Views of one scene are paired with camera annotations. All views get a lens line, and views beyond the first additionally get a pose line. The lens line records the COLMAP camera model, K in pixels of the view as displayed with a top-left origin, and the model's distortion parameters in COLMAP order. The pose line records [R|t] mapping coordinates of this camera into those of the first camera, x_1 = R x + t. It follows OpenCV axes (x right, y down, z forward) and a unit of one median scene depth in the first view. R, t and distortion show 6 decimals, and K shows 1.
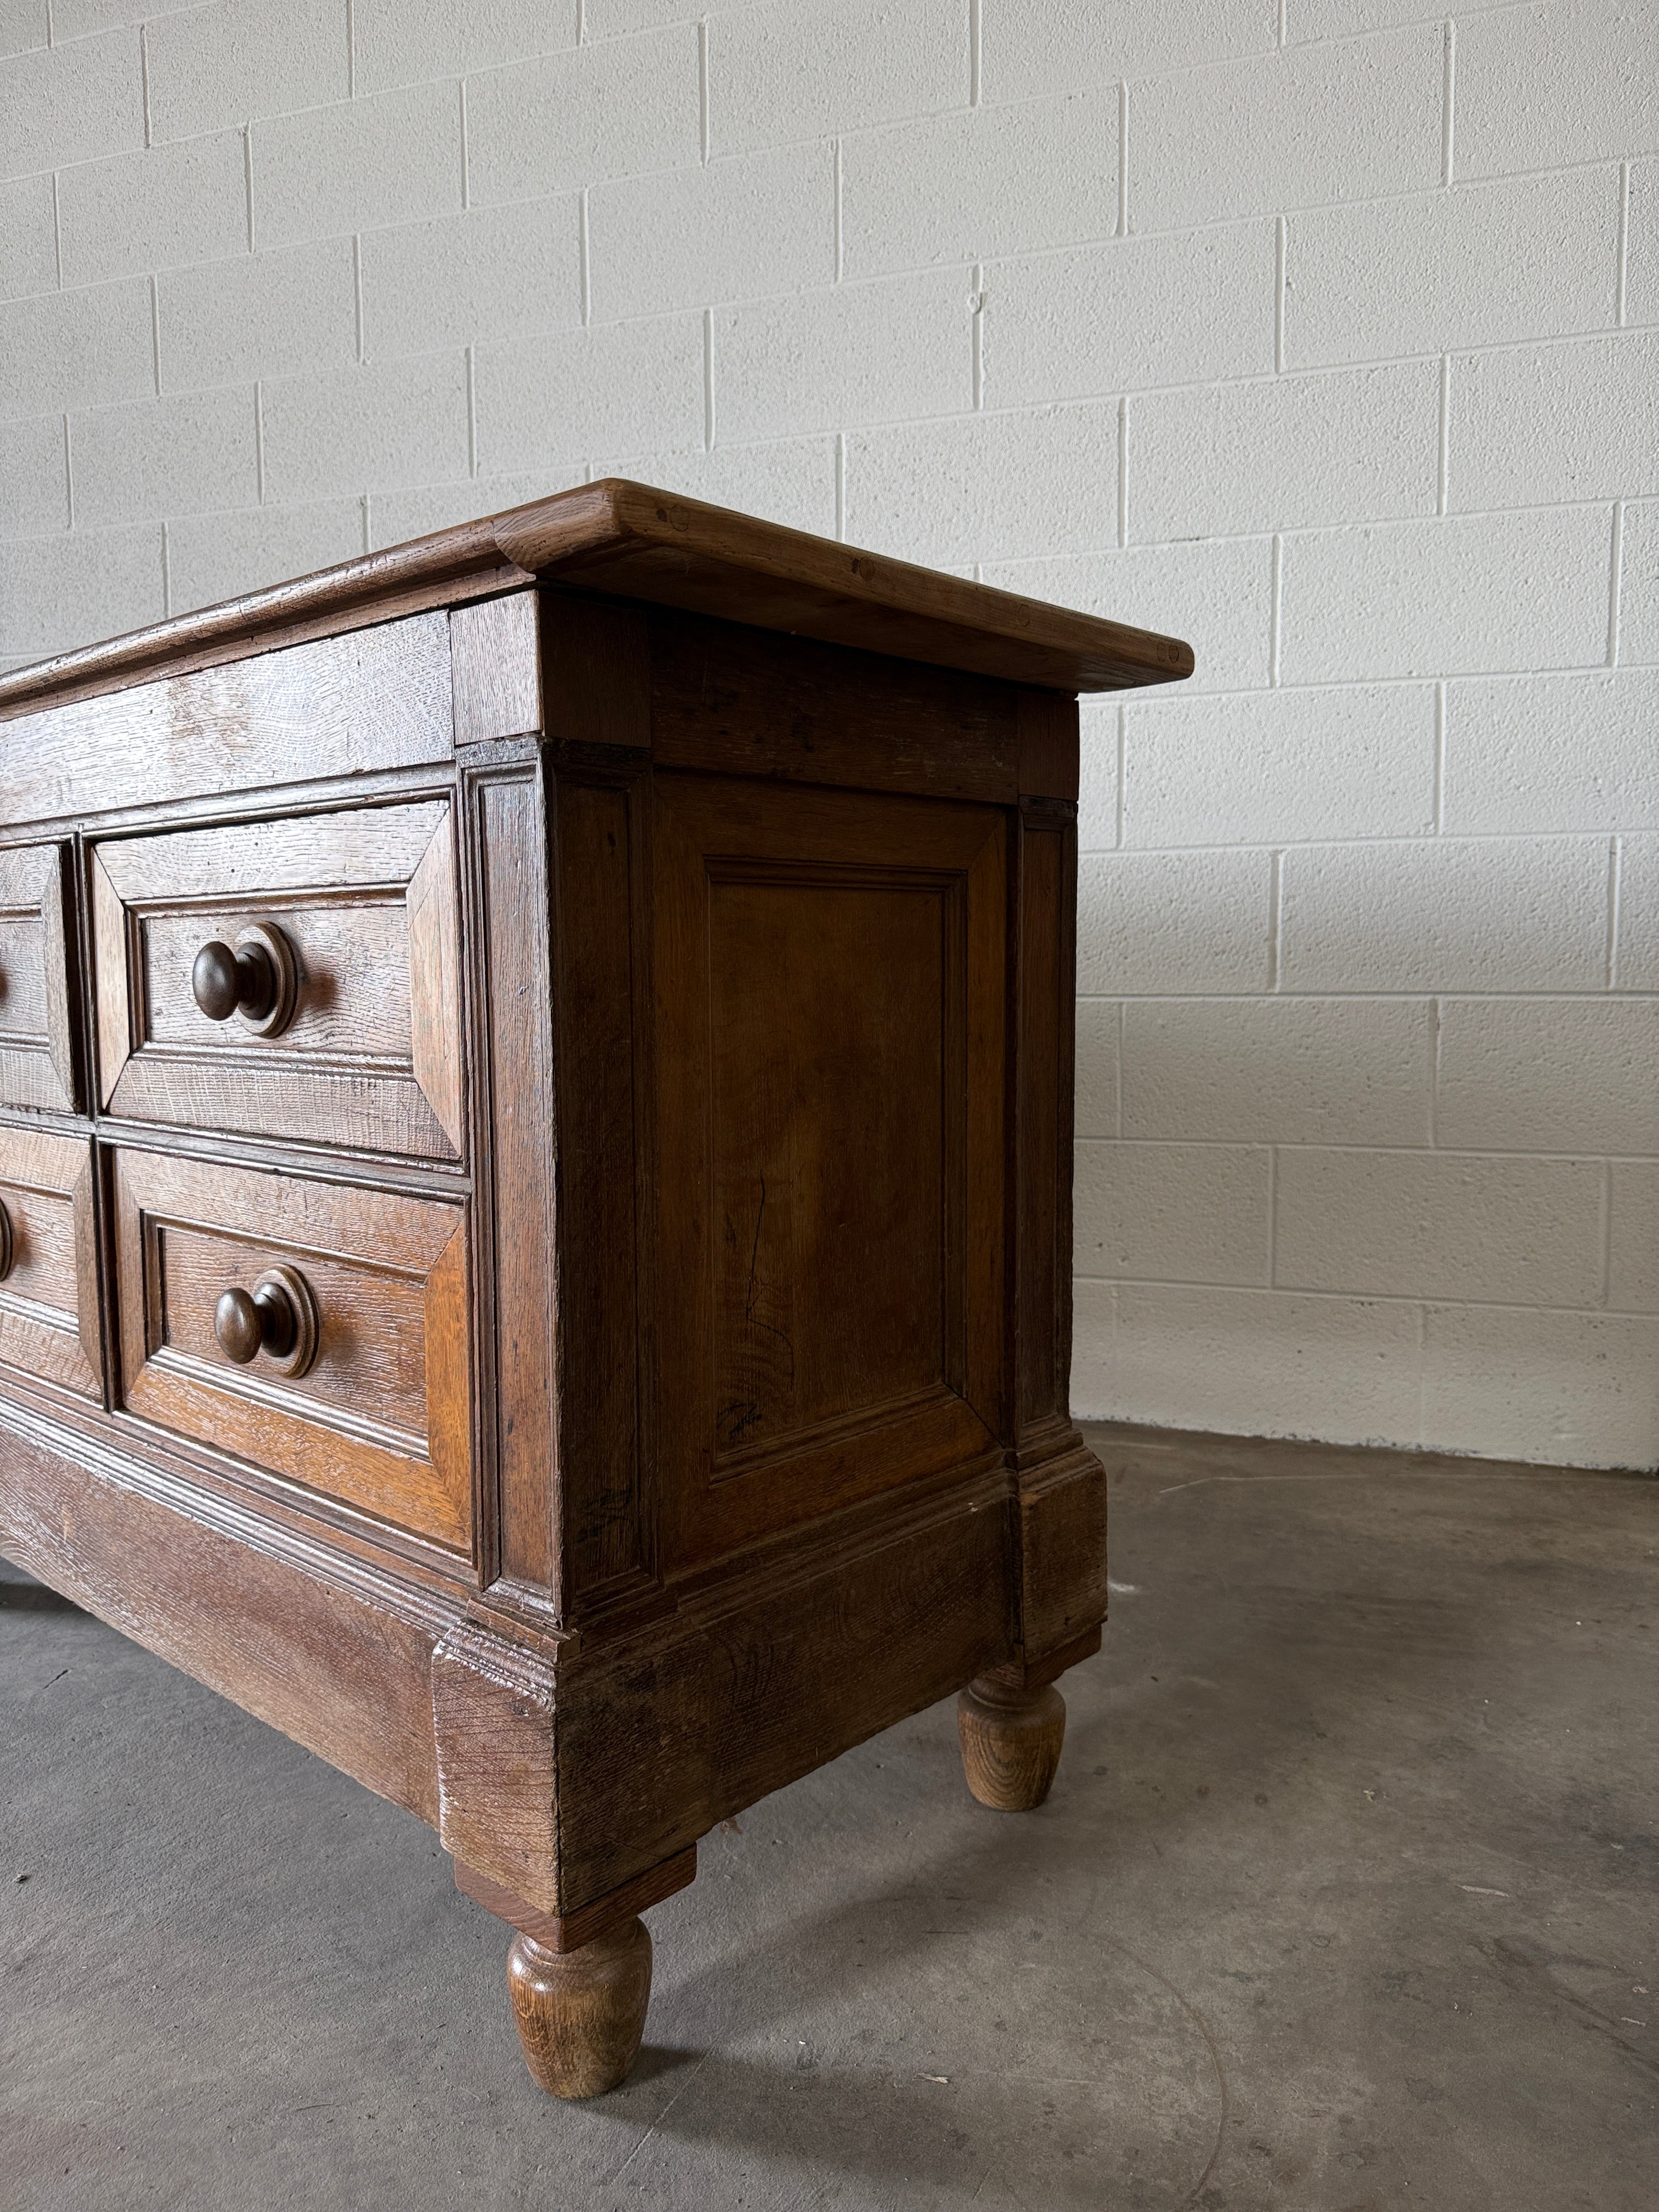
lens RADIAL K [[1591.1, 0, 835.8], [0, 1591.1, 1107.5], [0, 0, 1]] dist [-0.004210, -0.001992]
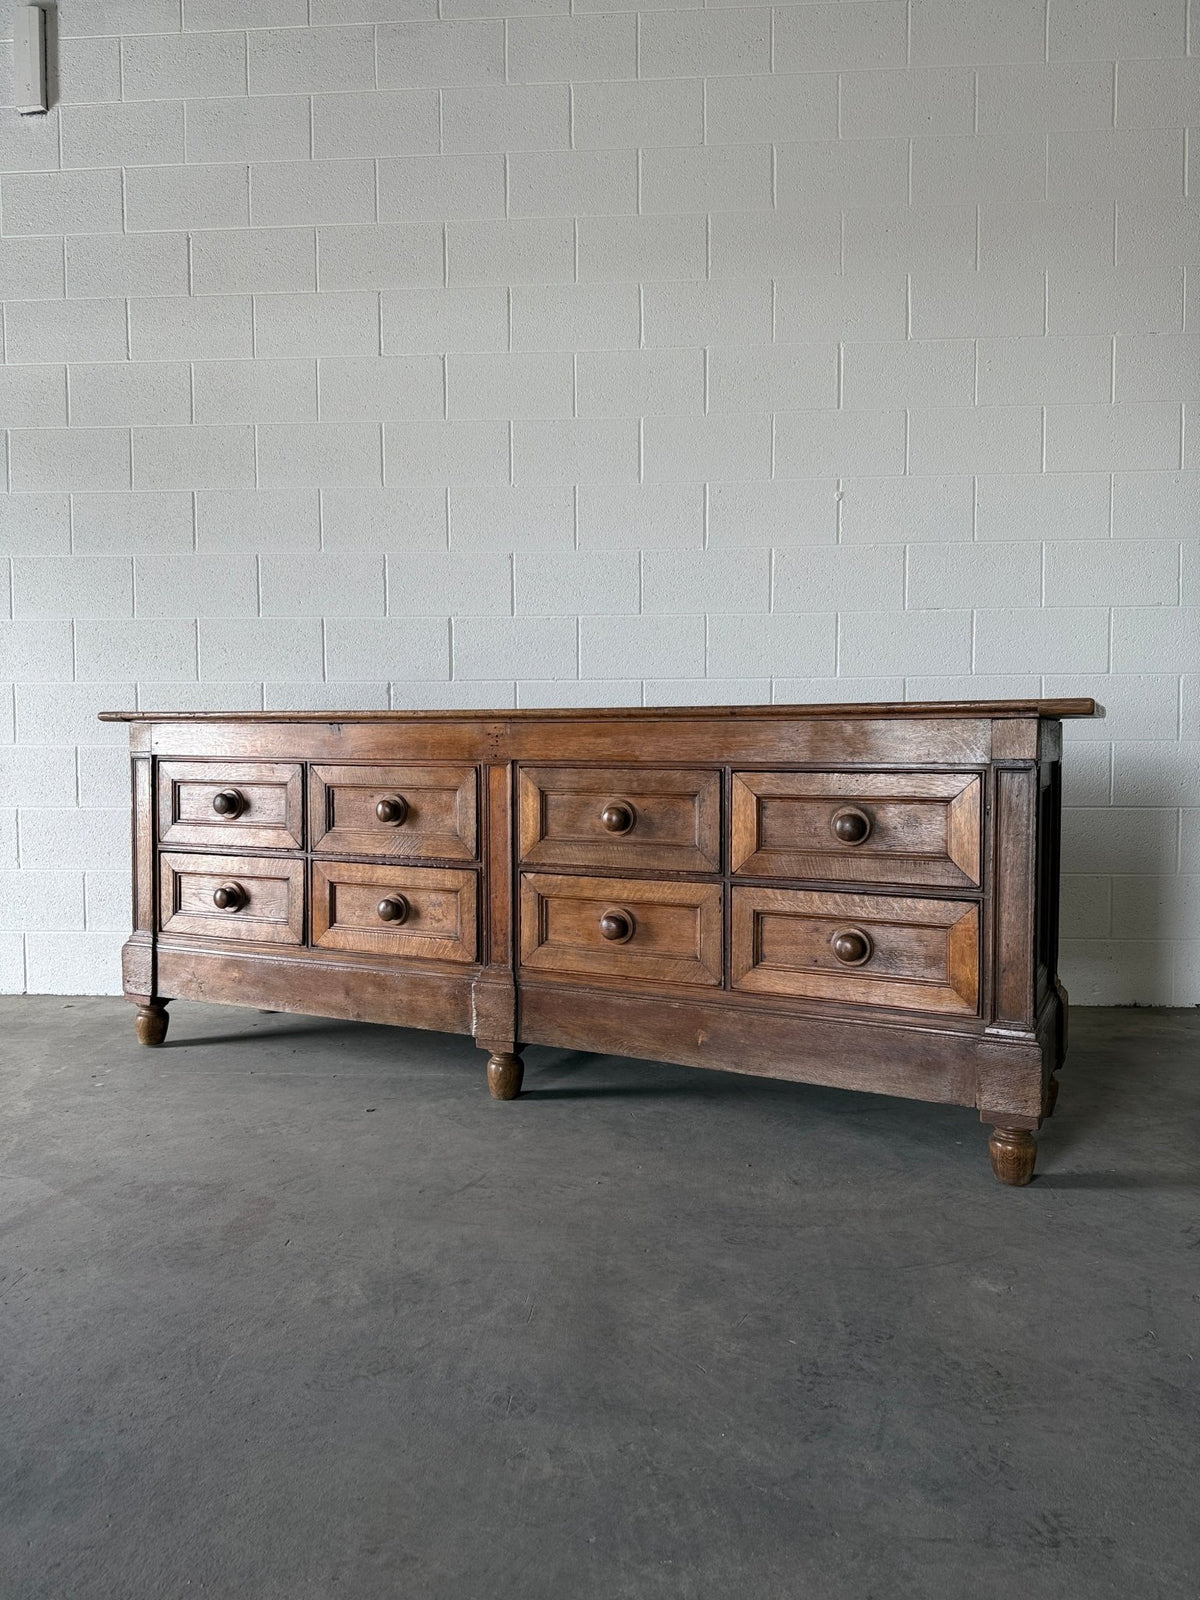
lens RADIAL K [[1132.9, 0, 603.0], [0, 1132.9, 800.5], [0, 0, 1]] dist [0.016794, -0.022234]
pose [[0.961003, -0.009156, 0.276386, -0.736749], [0.020023, 0.999132, -0.036523, -0.033771], [-0.275812, 0.040633, 0.960352, -0.451067]]
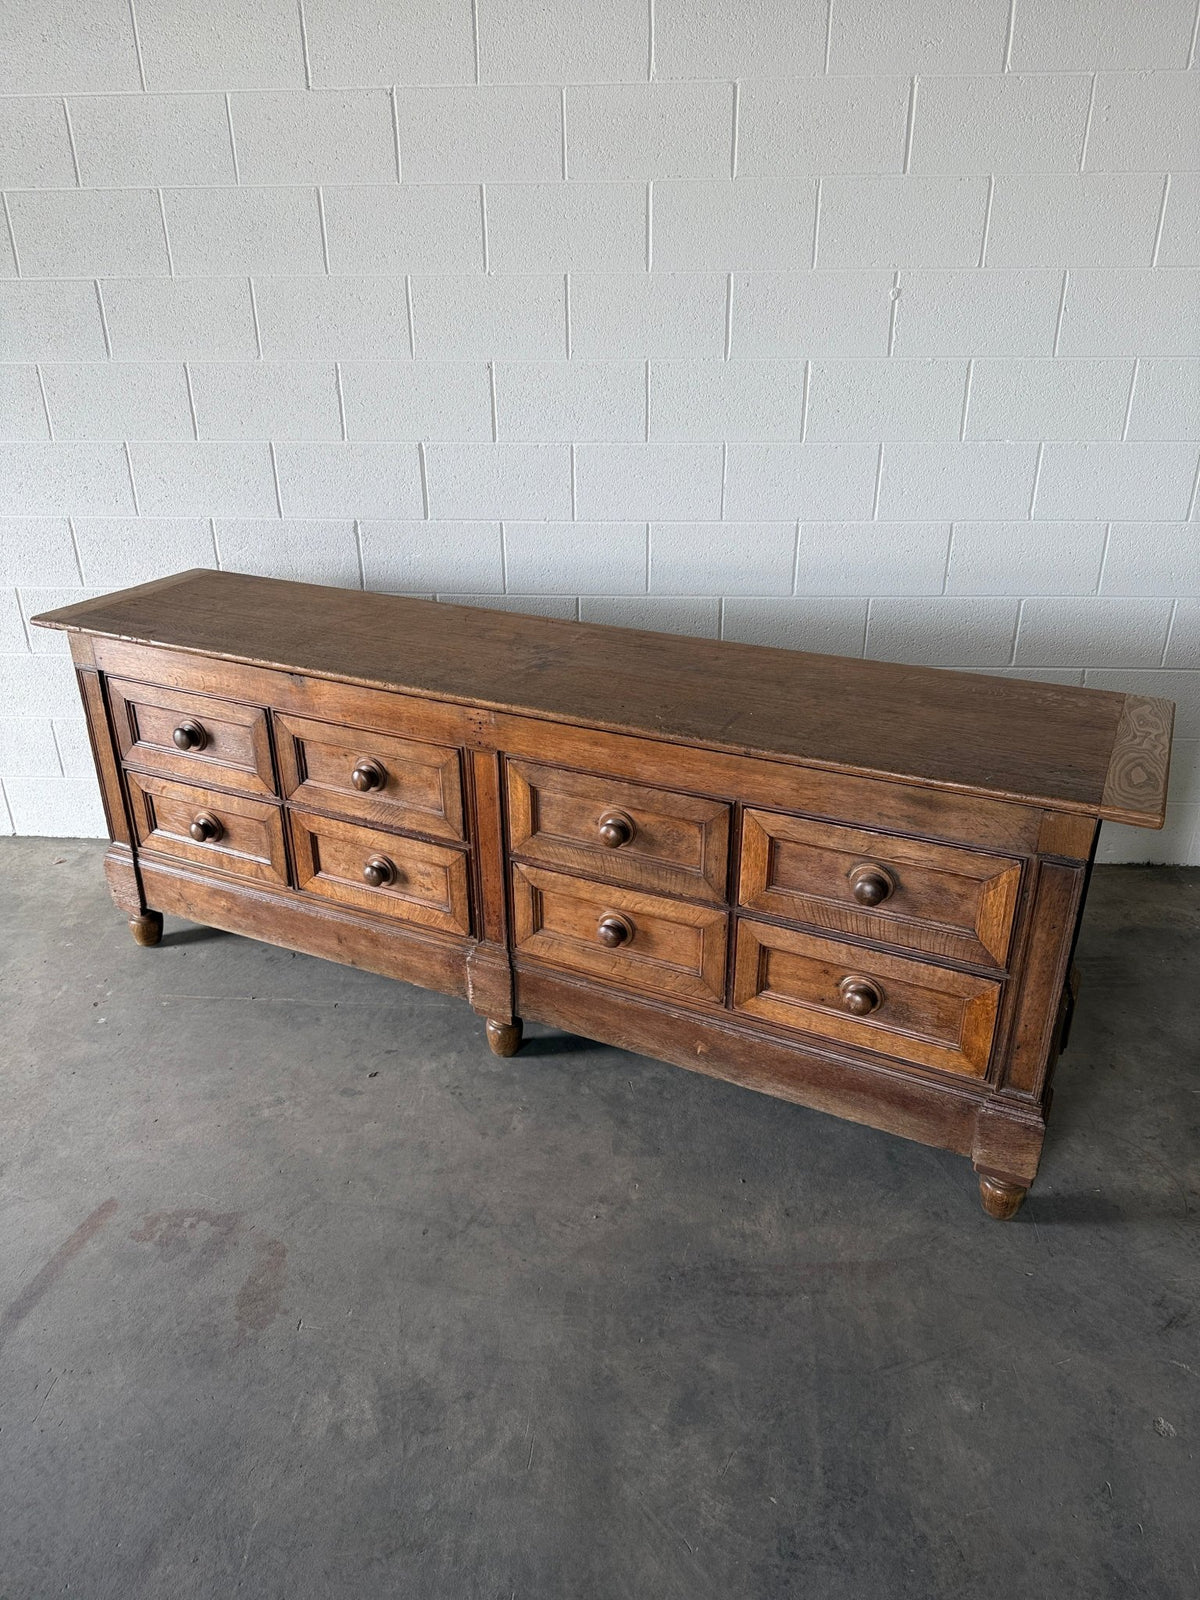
lens RADIAL K [[1132.9, 0, 603.0], [0, 1132.9, 800.5], [0, 0, 1]] dist [0.016794, -0.022234]
pose [[0.962493, -0.116237, 0.245144, -0.666685], [0.024142, 0.936682, 0.349349, -0.470840], [-0.270229, -0.330328, 0.904356, -0.277399]]
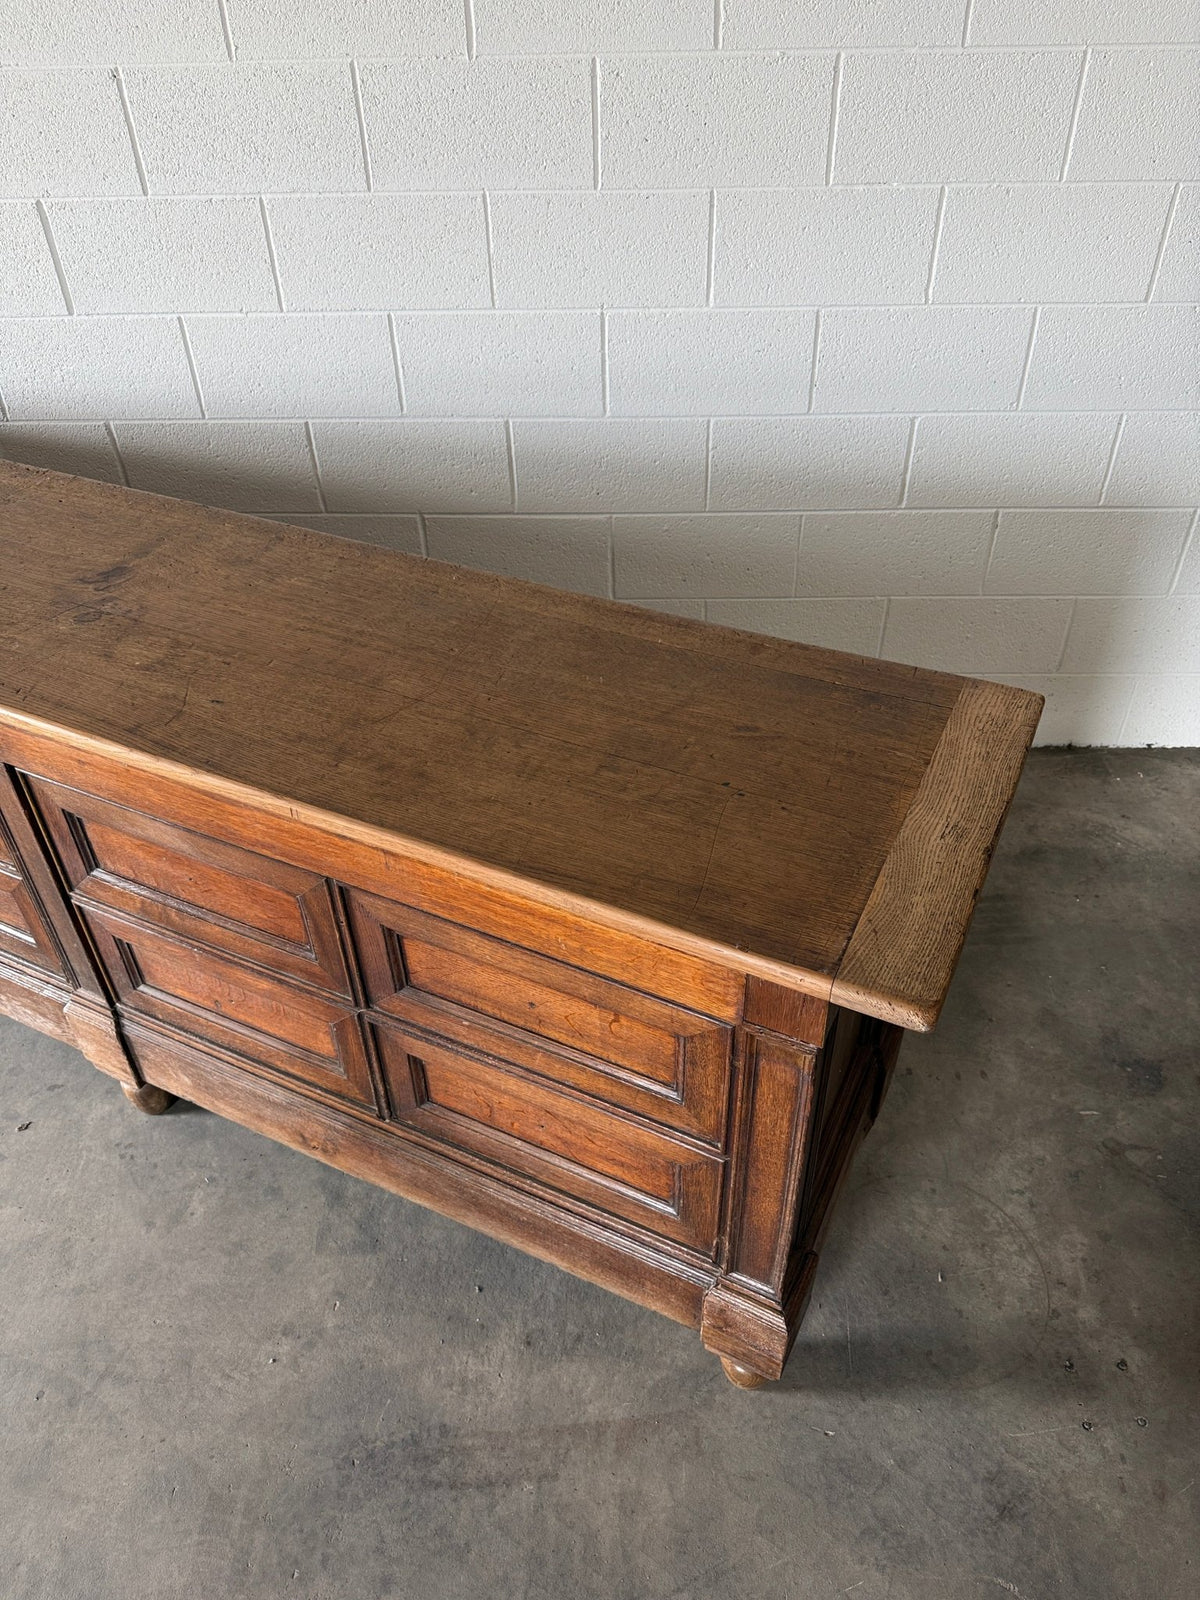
lens RADIAL K [[1138.6, 0, 614.2], [0, 1138.6, 797.2], [0, 0, 1]] dist [-0.001558, -0.008539]
pose [[0.950607, -0.202933, 0.234870, -0.328721], [0.037537, 0.826283, 0.562003, -0.505861], [-0.308118, -0.525428, 0.793088, 0.062552]]
